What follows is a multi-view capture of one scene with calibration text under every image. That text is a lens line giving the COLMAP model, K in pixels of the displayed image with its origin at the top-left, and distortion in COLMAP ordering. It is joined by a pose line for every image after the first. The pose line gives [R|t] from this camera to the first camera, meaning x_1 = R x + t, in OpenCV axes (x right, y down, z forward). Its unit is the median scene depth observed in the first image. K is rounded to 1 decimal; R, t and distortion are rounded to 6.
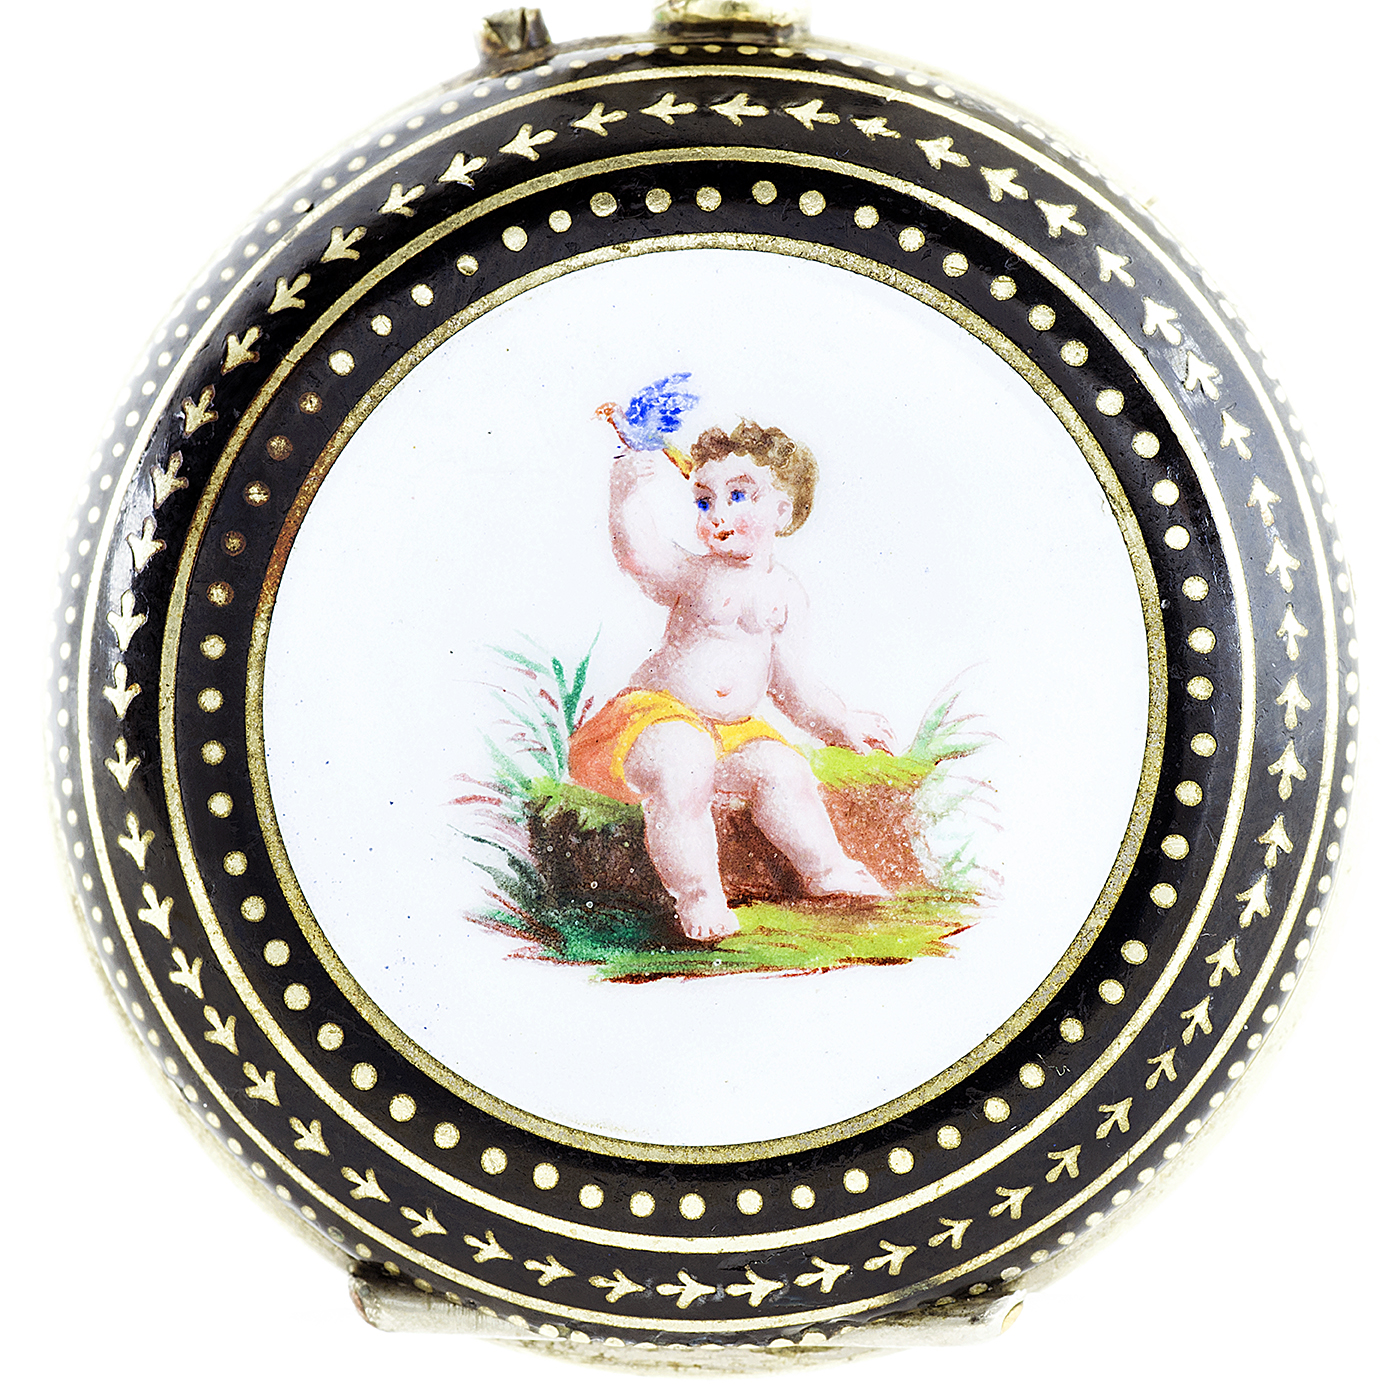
lens RADIAL K [[9312.8, 0, 691.6], [0, 9312.8, 703.1], [0, 0, 1]] dist [0.150138, 0.000000]
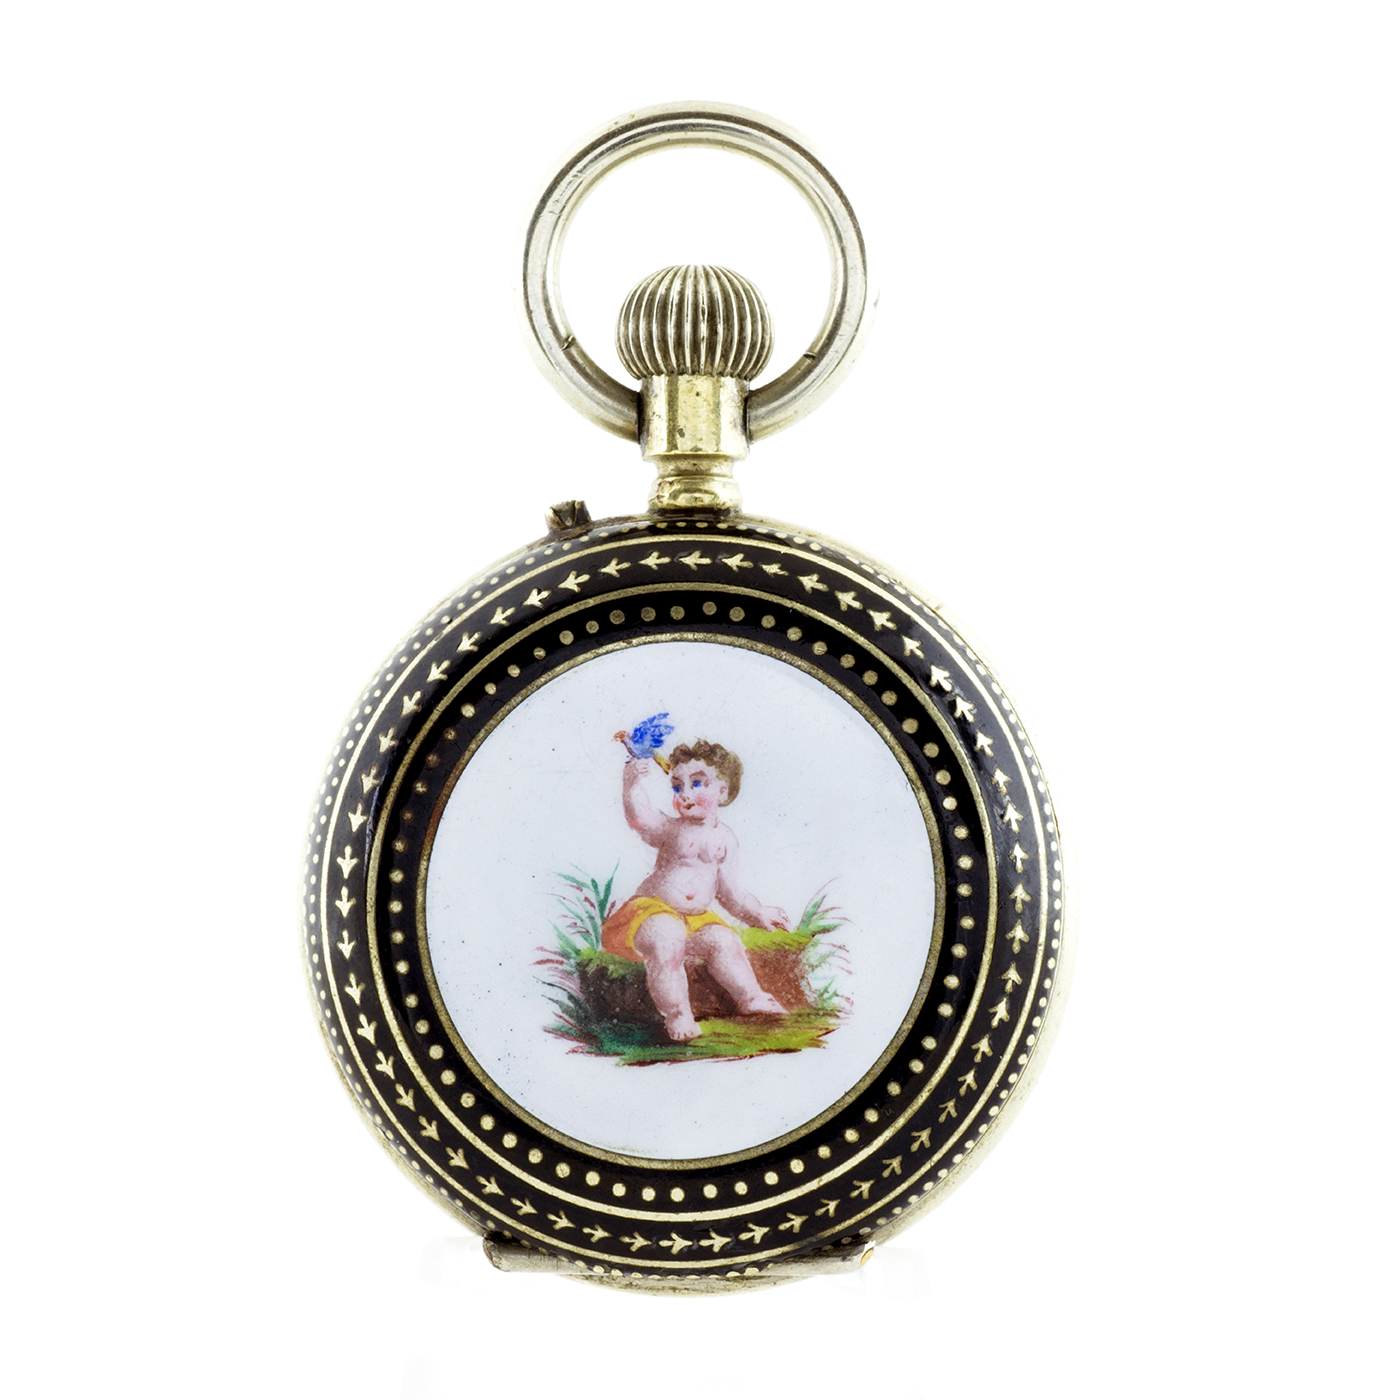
lens RADIAL K [[9312.8, 0, 707.0], [0, 9312.8, 700.7], [0, 0, 1]] dist [0.150138, 0.000000]
pose [[0.998565, -0.018724, -0.050173, 0.093841], [0.017631, 0.999599, -0.022139, 0.000729], [0.050567, 0.021223, 0.998495, -0.728255]]
